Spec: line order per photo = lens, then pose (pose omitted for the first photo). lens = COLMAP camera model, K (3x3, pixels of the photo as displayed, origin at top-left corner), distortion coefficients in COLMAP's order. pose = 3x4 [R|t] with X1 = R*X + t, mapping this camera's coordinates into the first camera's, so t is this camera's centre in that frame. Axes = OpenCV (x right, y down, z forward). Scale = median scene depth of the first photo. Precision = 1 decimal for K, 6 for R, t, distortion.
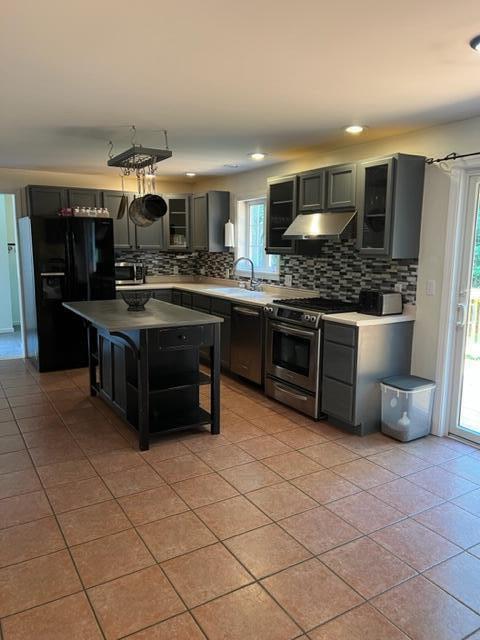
lens RADIAL K [[480.6, 0, 238.0], [0, 480.6, 323.2], [0, 0, 1]] dist [0.033043, -0.033267]
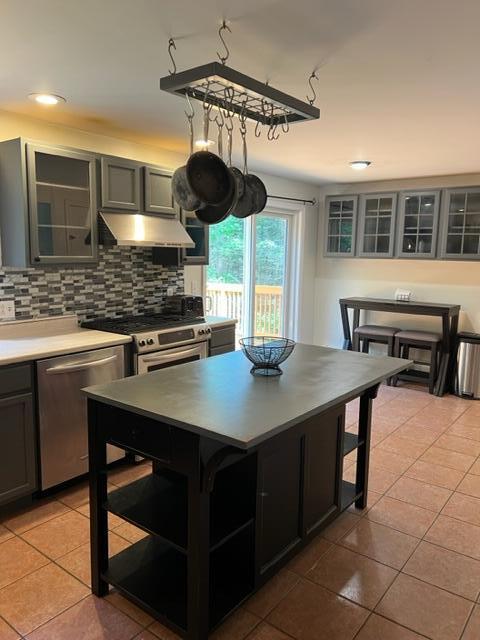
lens RADIAL K [[480.6, 0, 237.5], [0, 480.6, 316.4], [0, 0, 1]] dist [0.033043, -0.033267]
pose [[-0.356698, -0.126312, 0.925641, -0.651079], [0.142355, 0.971898, 0.187482, -0.179047], [-0.923310, 0.198644, -0.328693, 1.089867]]
